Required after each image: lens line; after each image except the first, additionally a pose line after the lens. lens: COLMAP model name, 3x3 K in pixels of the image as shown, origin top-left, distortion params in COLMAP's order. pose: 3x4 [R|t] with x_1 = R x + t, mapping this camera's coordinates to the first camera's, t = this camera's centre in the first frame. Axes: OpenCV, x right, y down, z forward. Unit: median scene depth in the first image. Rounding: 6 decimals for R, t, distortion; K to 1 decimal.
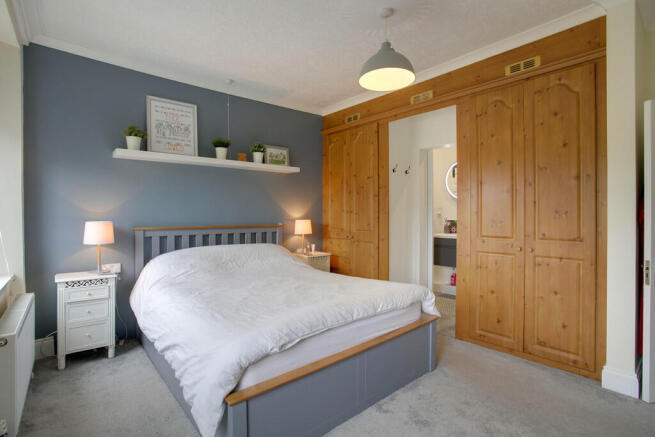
lens RADIAL K [[318.8, 0, 326.8], [0, 318.8, 215.2], [0, 0, 1]] dist [-0.038479, 0.000394]
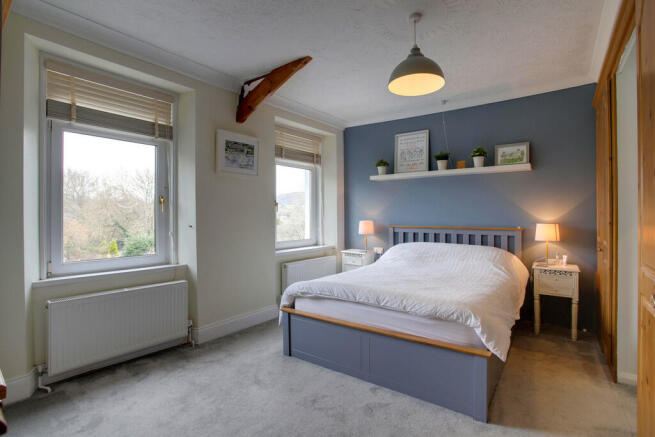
lens RADIAL K [[318.8, 0, 326.4], [0, 318.8, 216.7], [0, 0, 1]] dist [-0.038479, 0.000394]
pose [[0.245991, 0.013161, -0.969183, 0.746992], [0.002249, 0.999897, 0.014149, -0.022963], [0.969270, -0.005661, 0.245936, 0.311043]]
